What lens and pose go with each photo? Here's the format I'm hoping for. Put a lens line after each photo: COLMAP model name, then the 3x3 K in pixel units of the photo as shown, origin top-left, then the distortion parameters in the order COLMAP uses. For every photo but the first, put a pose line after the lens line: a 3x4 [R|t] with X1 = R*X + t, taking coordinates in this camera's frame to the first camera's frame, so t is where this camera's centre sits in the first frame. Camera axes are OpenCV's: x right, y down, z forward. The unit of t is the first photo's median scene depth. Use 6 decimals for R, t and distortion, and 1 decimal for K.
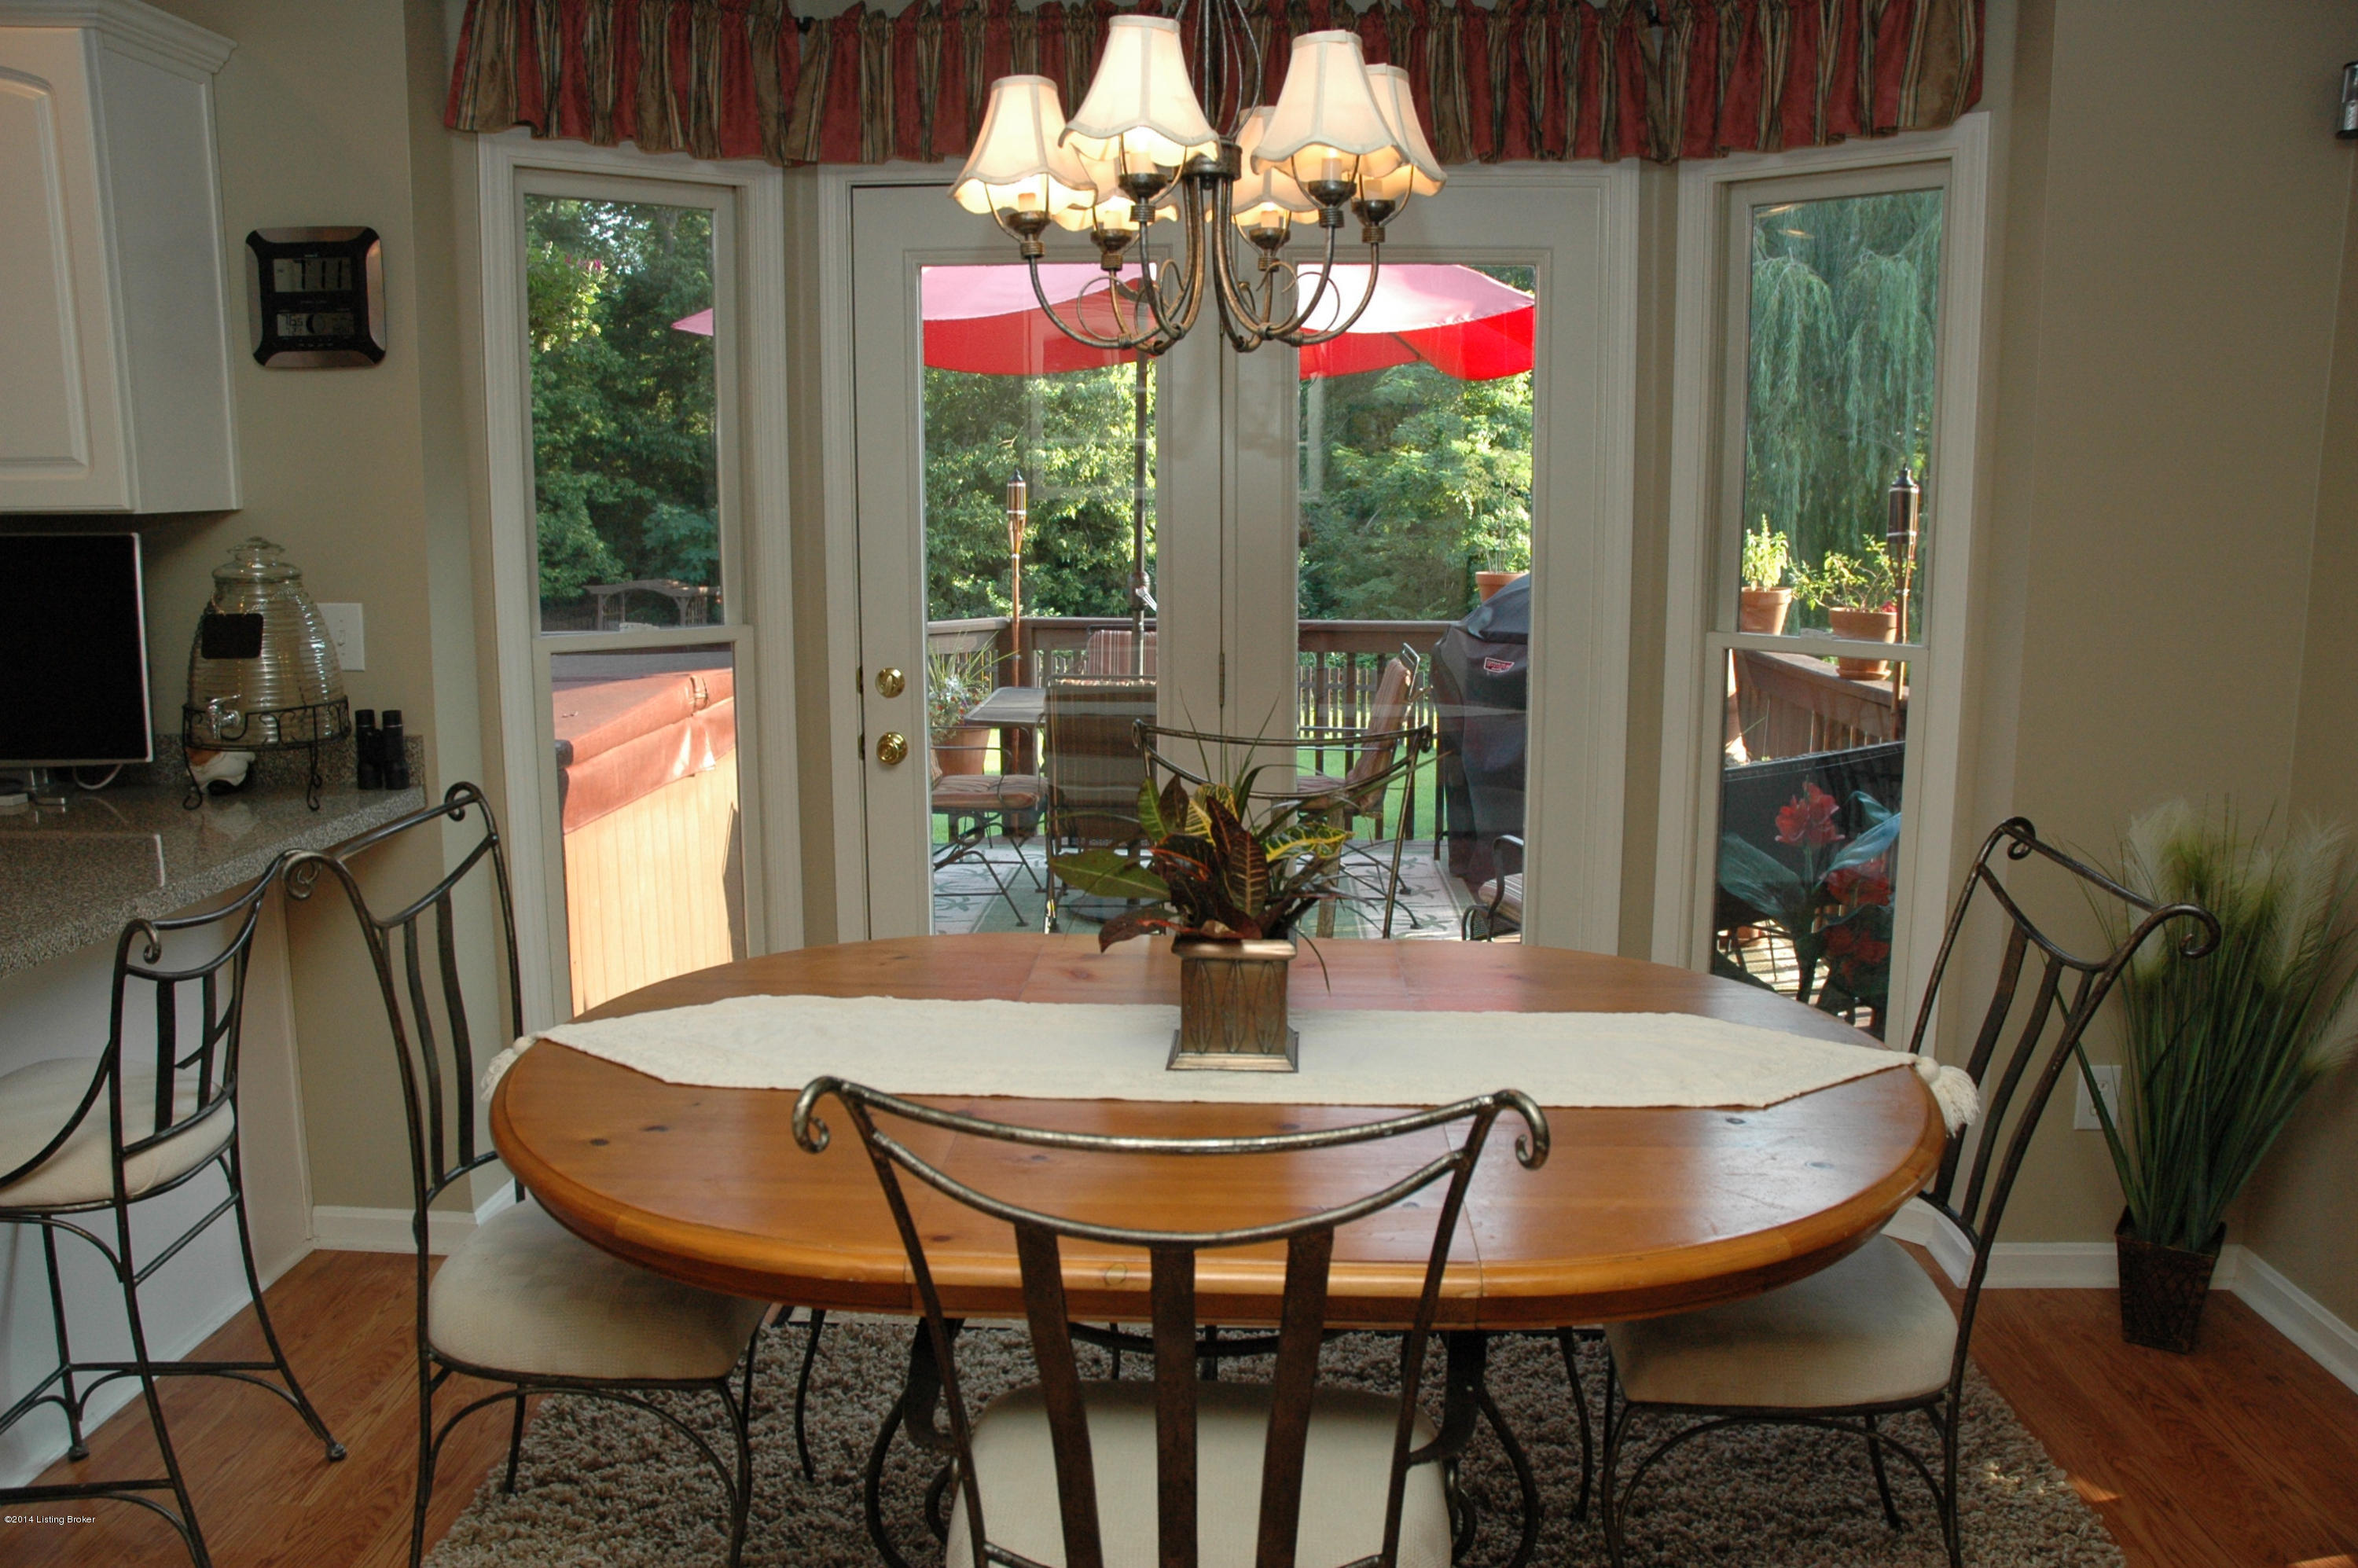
lens RADIAL K [[1835.4, 0, 1169.4], [0, 1835.4, 766.1], [0, 0, 1]] dist [-0.119197, 0.040854]
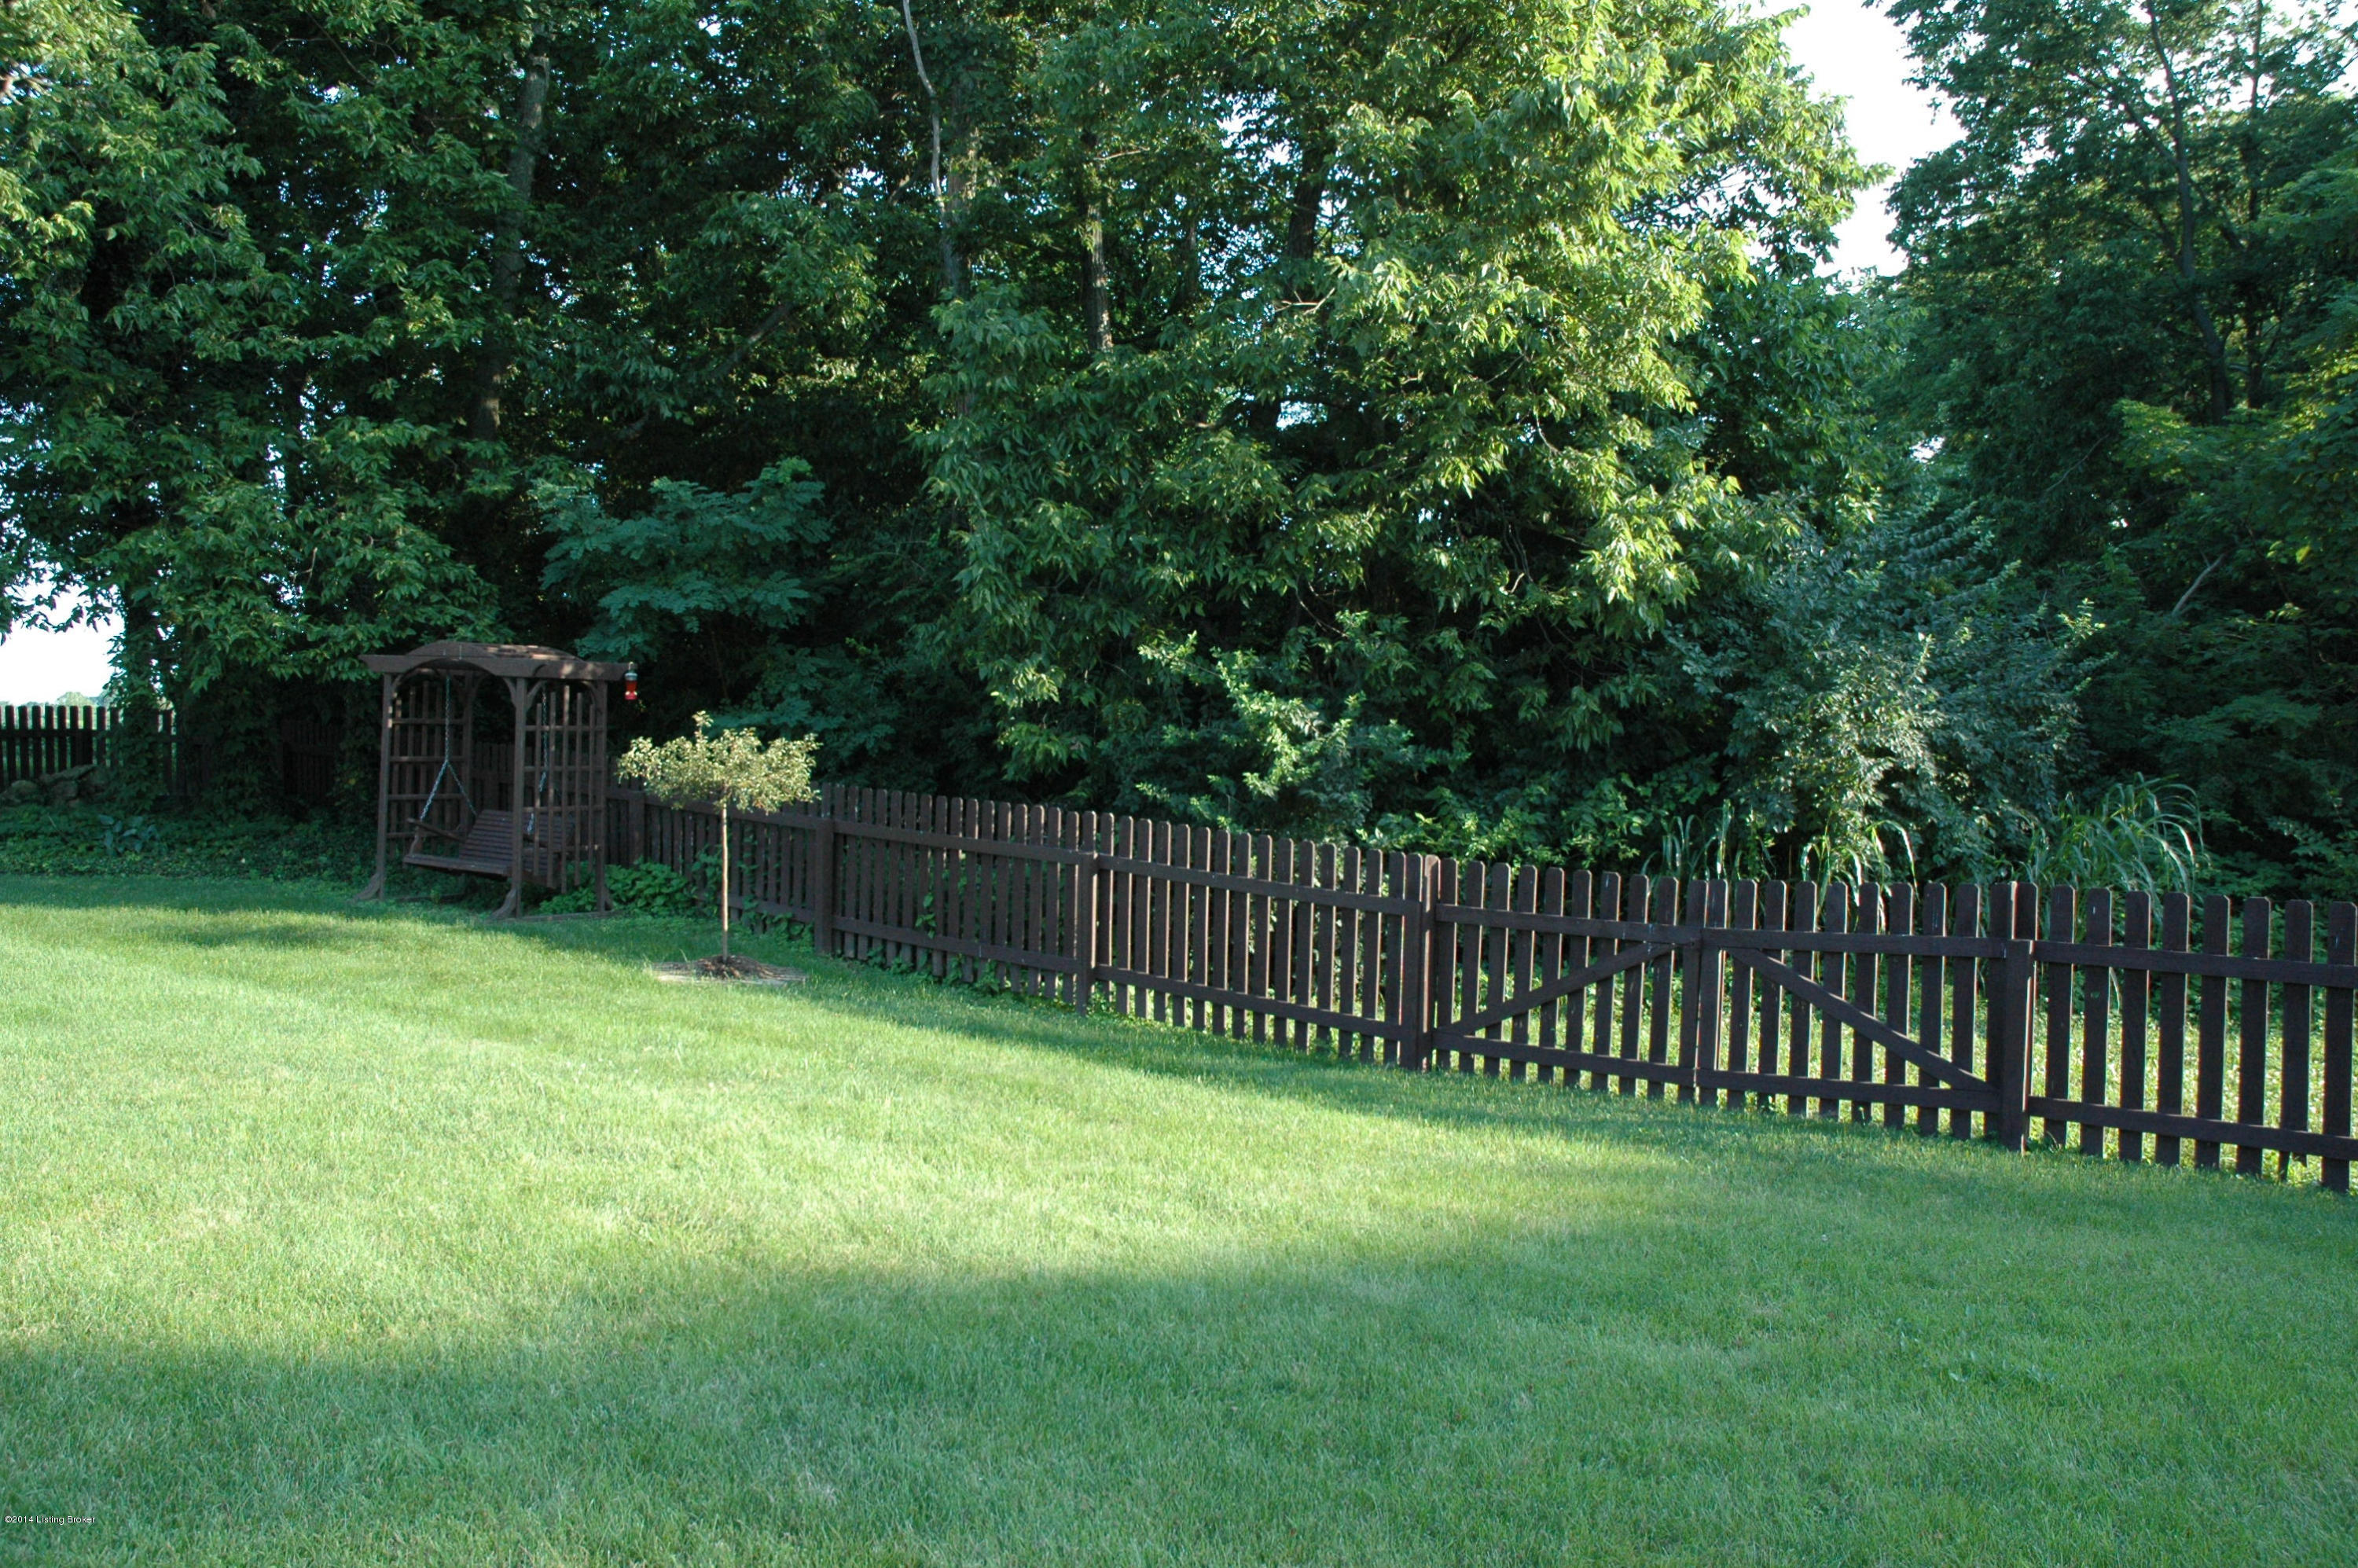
lens RADIAL K [[1835.4, 0, 1195.6], [0, 1835.4, 774.5], [0, 0, 1]] dist [-0.119197, 0.040854]
pose [[0.951856, 0.019469, -0.305928, 0.011335], [-0.056442, 0.992050, -0.112480, -0.030869], [0.301306, 0.124332, 0.945387, 0.628449]]
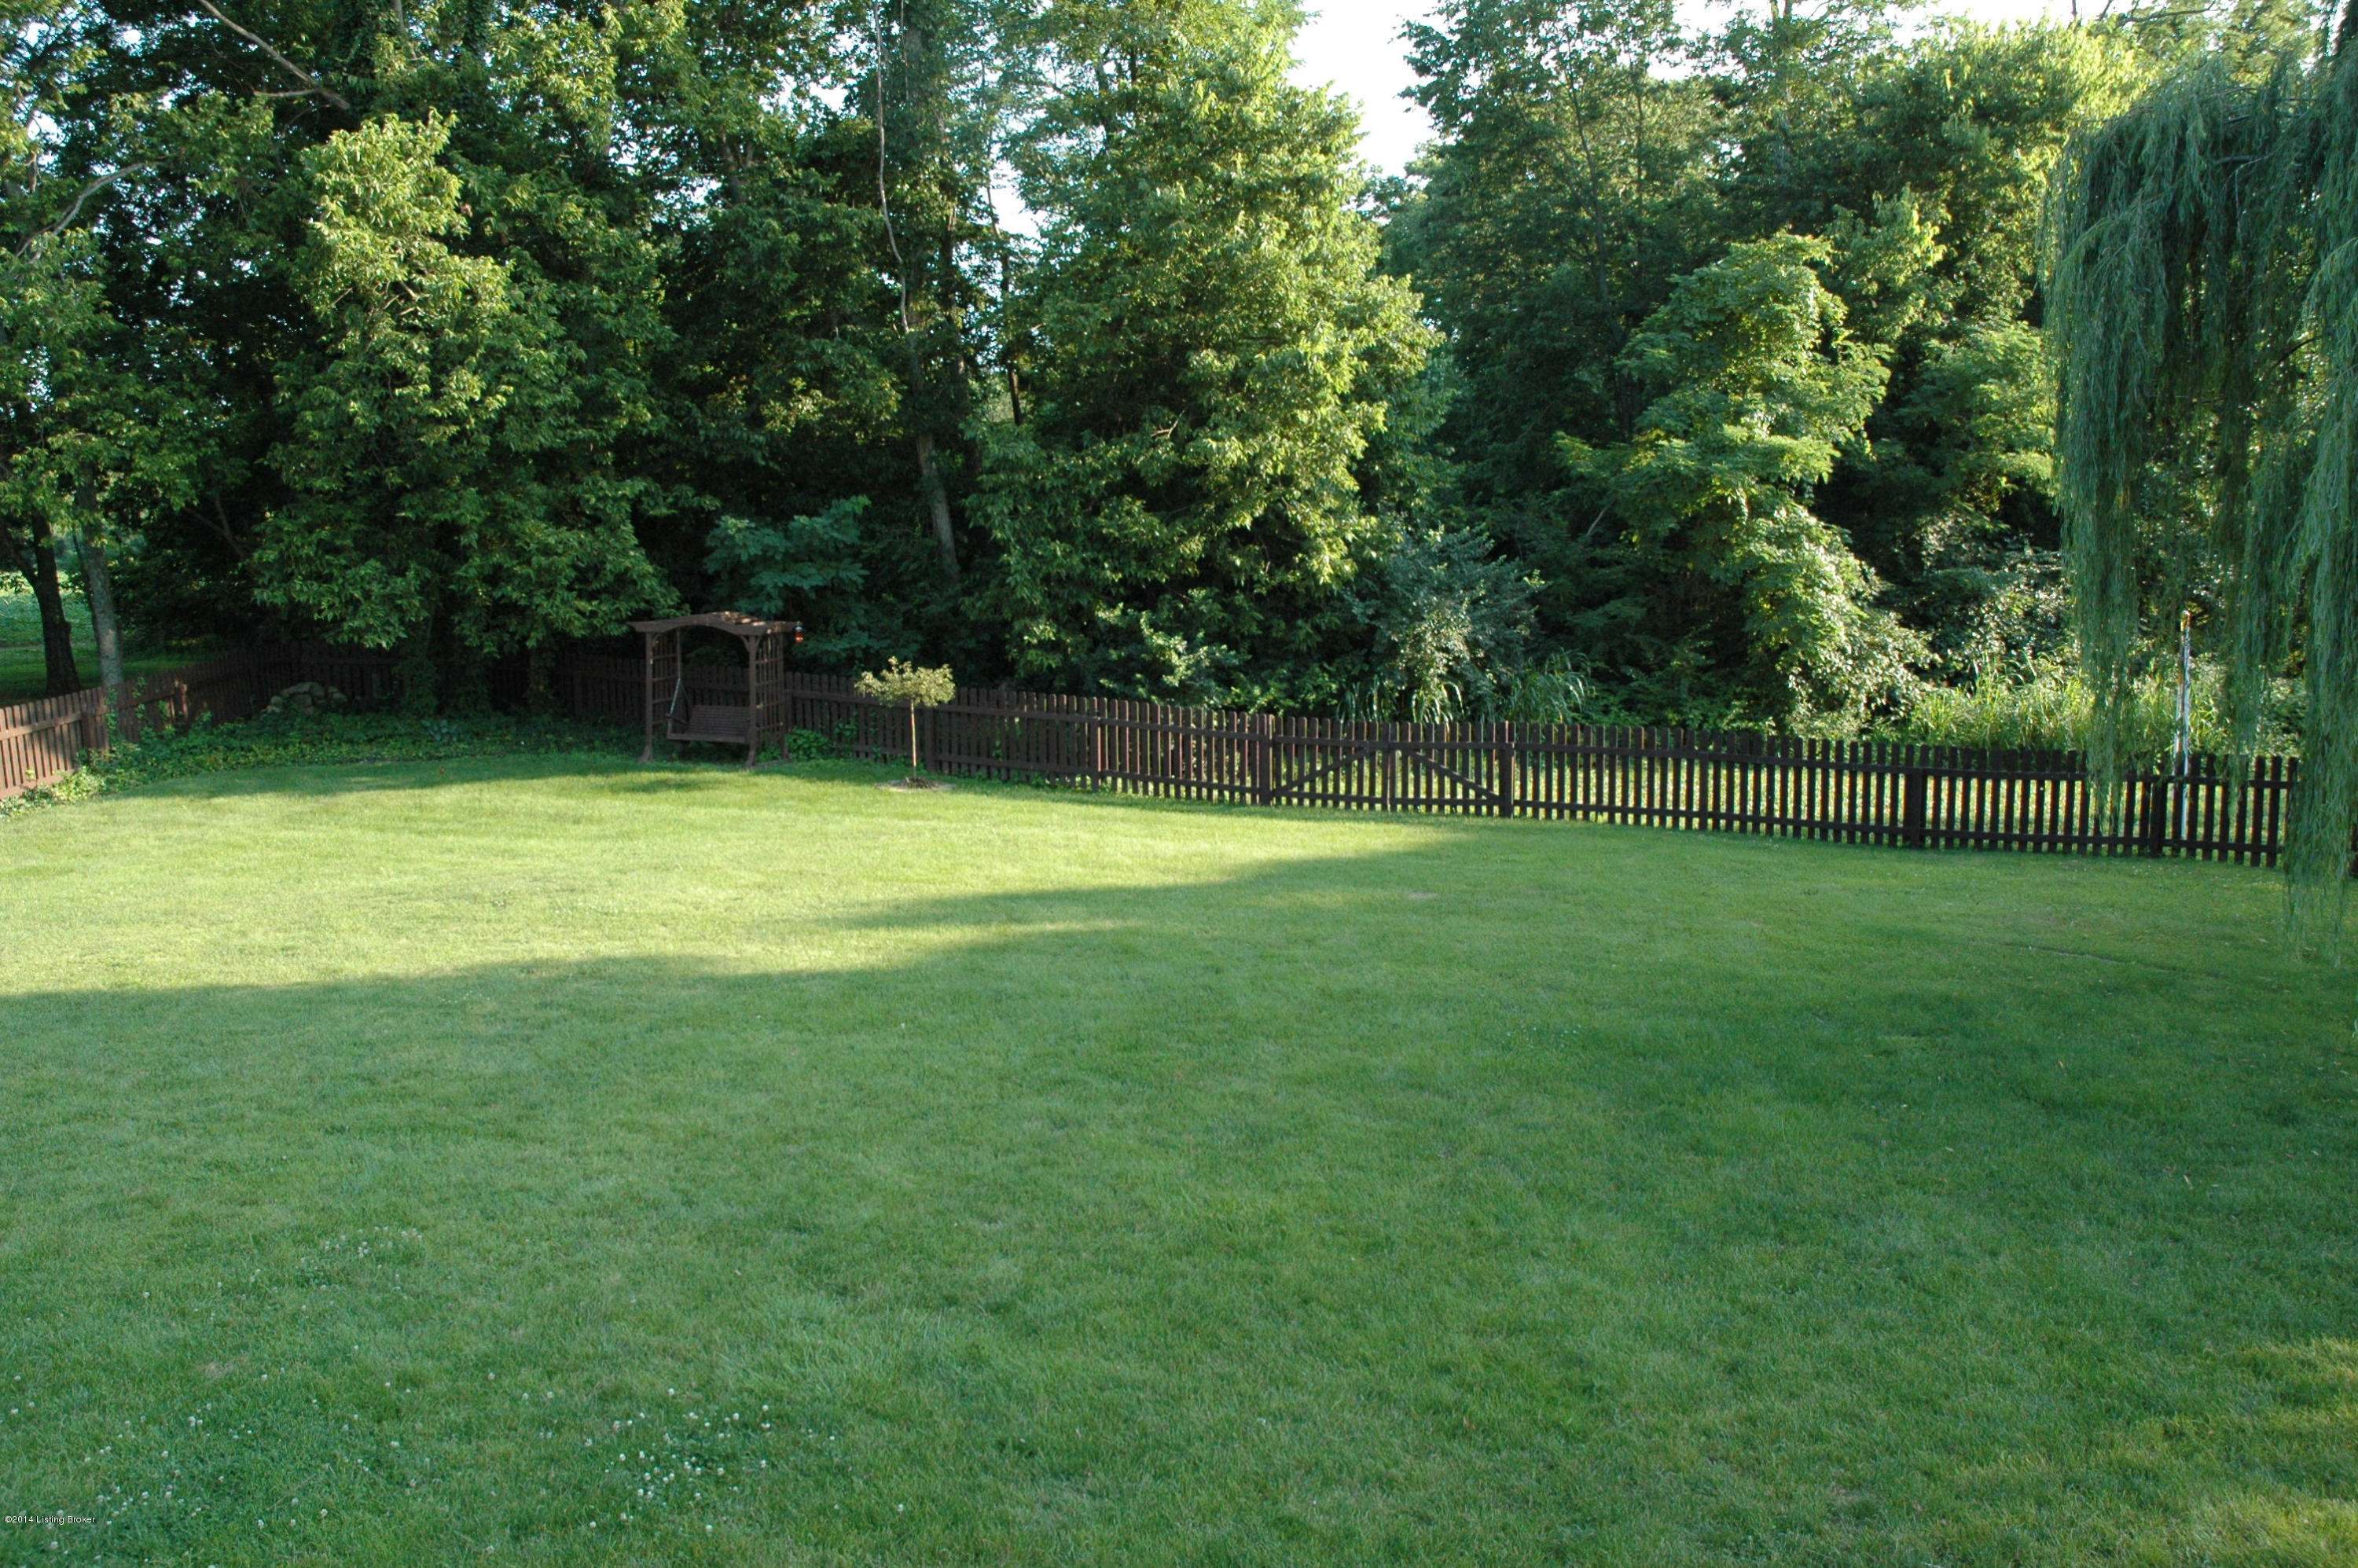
lens RADIAL K [[1835.4, 0, 1176.8], [0, 1835.4, 777.6], [0, 0, 1]] dist [-0.119197, 0.040854]
pose [[0.998494, -0.005979, -0.054536, -0.041281], [0.006229, 0.999971, 0.004399, -0.033009], [0.054508, -0.004732, 0.998502, 0.219452]]
